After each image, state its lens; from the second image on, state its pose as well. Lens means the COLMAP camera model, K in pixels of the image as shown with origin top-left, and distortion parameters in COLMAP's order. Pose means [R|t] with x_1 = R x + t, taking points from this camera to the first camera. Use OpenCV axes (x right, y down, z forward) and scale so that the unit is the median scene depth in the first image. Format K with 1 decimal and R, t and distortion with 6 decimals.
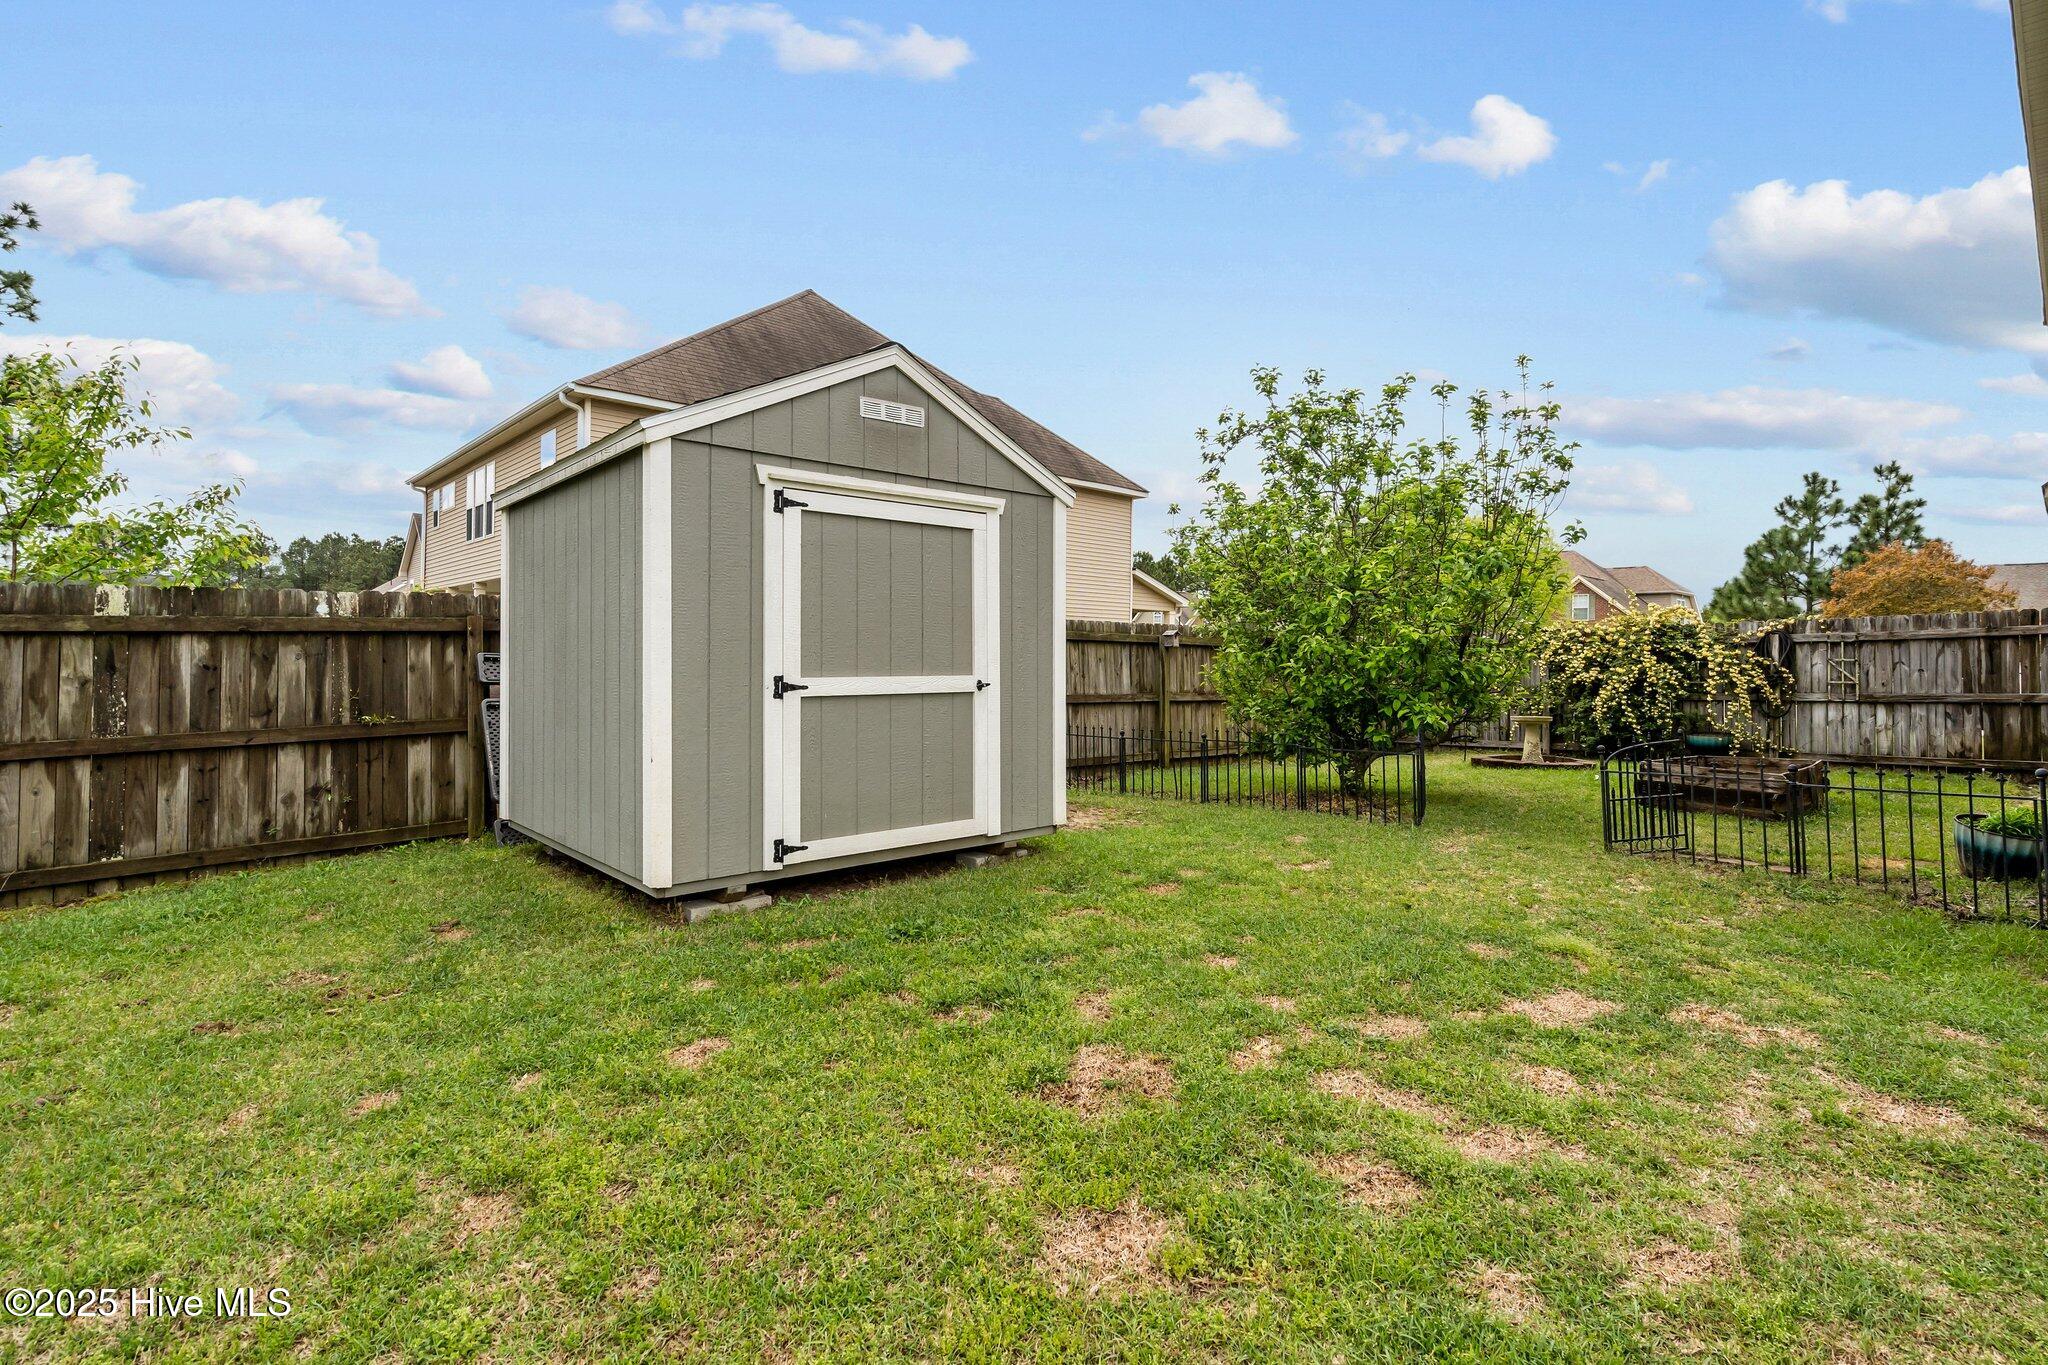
lens RADIAL K [[958.3, 0, 1020.9], [0, 958.3, 651.3], [0, 0, 1]] dist [0.002212, -0.000246]
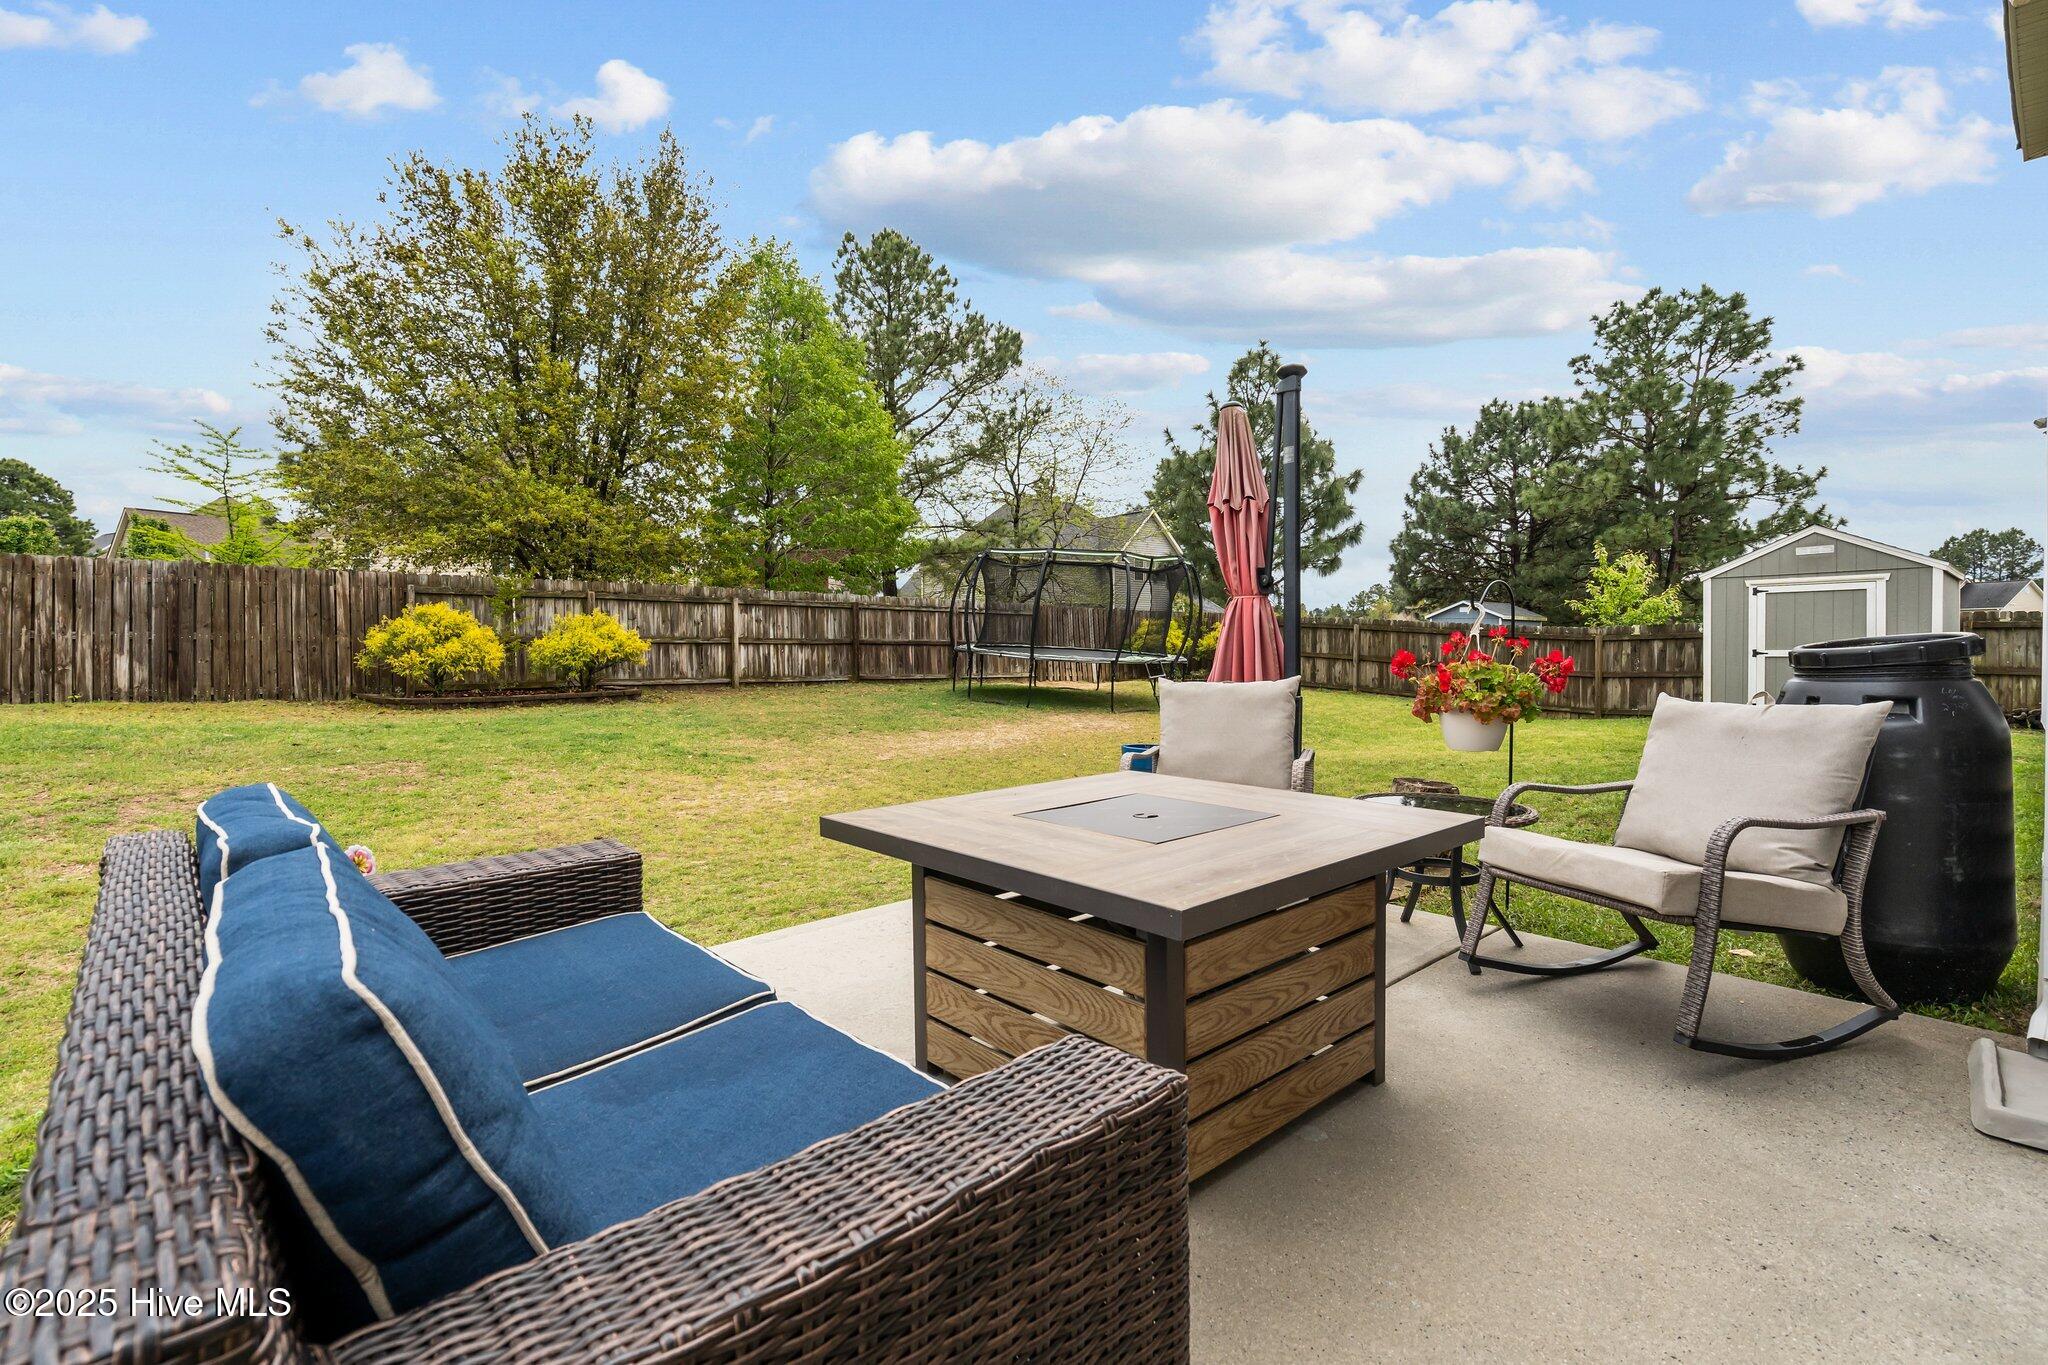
lens RADIAL K [[951.0, 0, 1021.8], [0, 951.0, 660.7], [0, 0, 1]] dist [-0.002155, -0.000377]
pose [[0.000679, 0.000815, -0.999999, 2.323016], [0.003391, 0.999994, 0.000818, 0.042047], [0.999994, -0.003391, 0.000676, -1.107842]]
